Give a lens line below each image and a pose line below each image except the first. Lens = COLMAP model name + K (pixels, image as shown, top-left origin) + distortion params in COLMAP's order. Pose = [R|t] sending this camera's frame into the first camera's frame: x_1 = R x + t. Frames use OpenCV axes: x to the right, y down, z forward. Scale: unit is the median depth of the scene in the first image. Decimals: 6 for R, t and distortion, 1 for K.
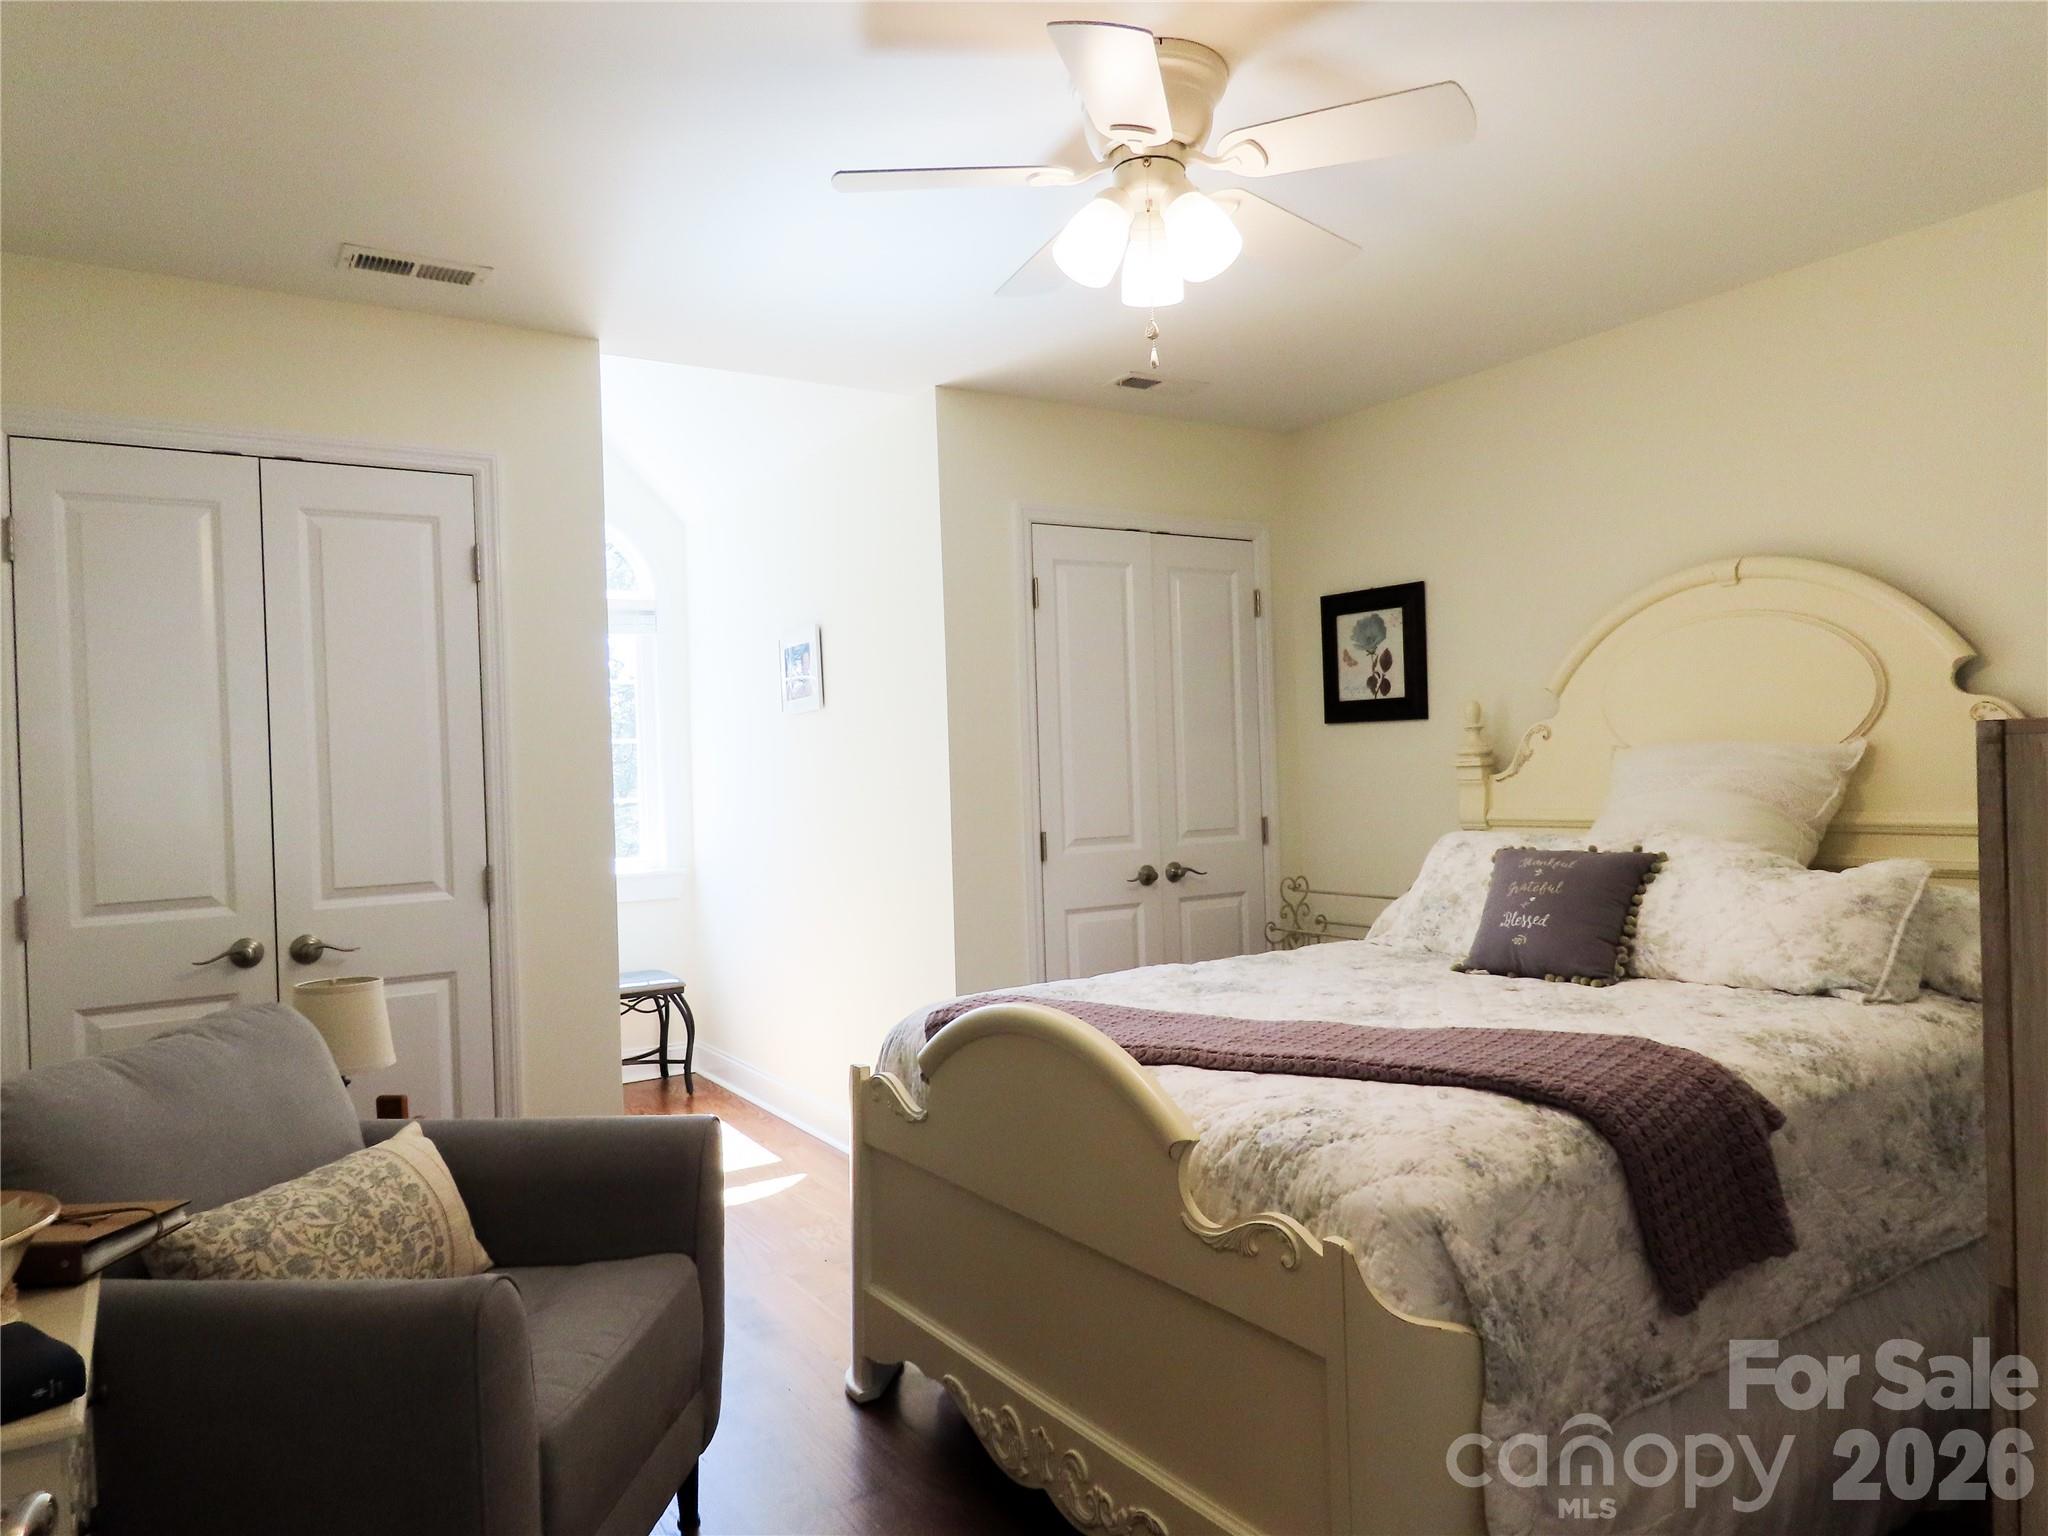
lens RADIAL K [[1351.5, 0, 1029.7], [0, 1351.5, 772.6], [0, 0, 1]] dist [0.007112, 0.000228]
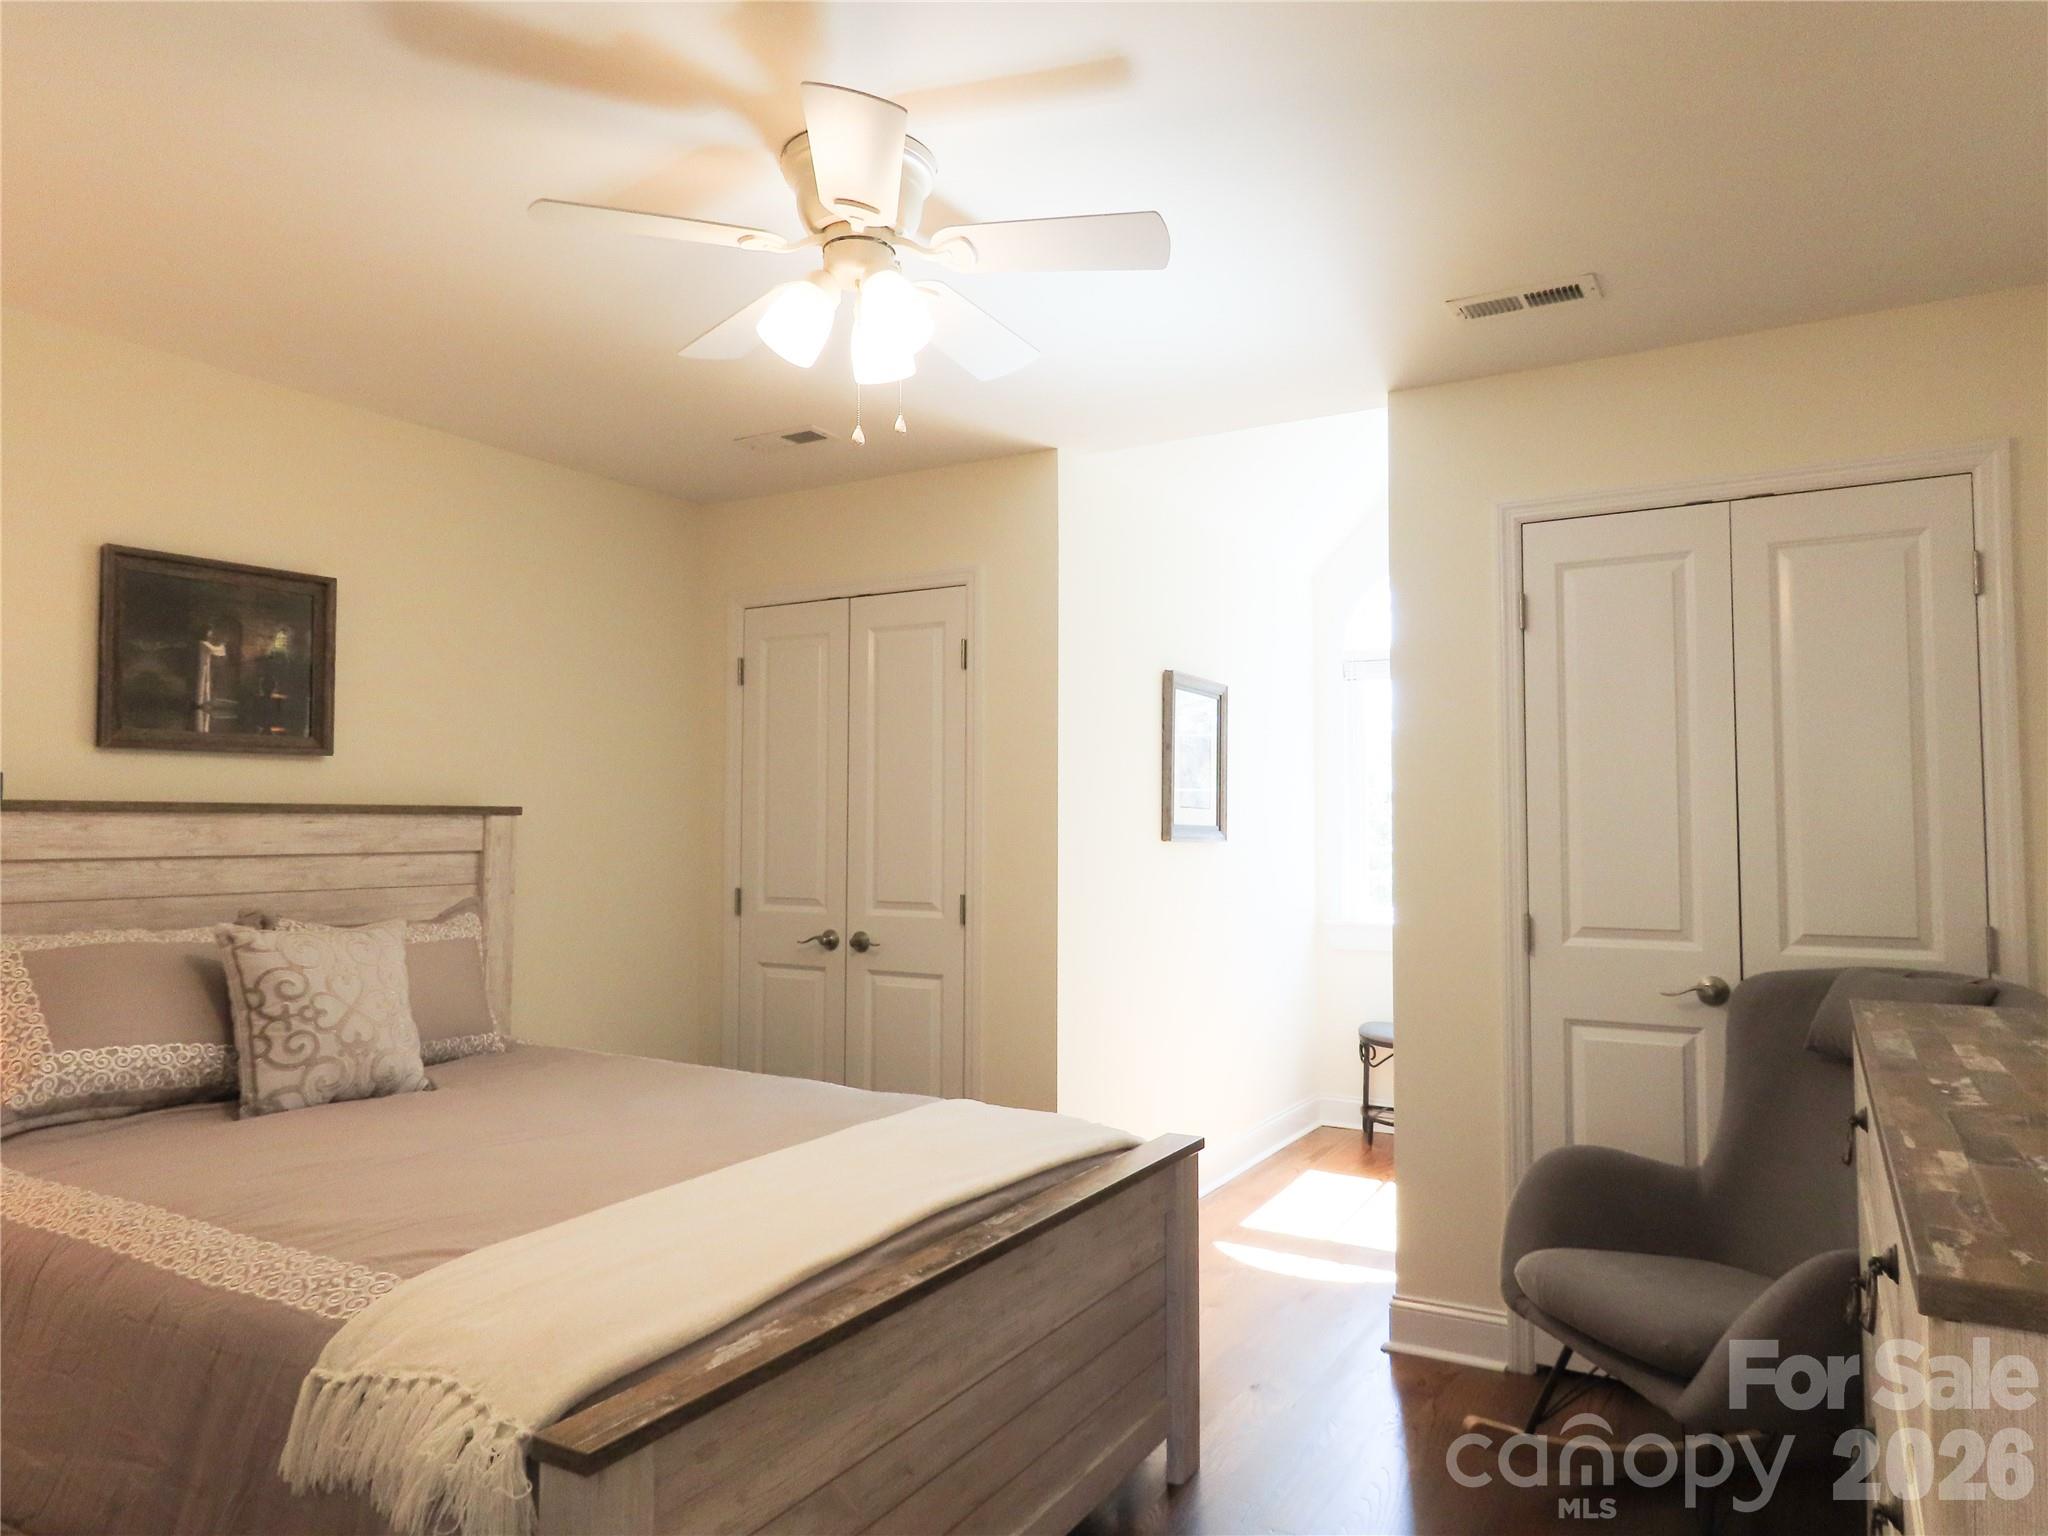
lens RADIAL K [[1351.5, 0, 1026.8], [0, 1351.5, 765.1], [0, 0, 1]] dist [0.007112, 0.000228]
pose [[0.441730, -0.010291, -0.897089, 0.796512], [-0.020138, 0.999569, -0.021383, -0.026493], [0.896922, 0.027511, 0.441332, 0.526372]]
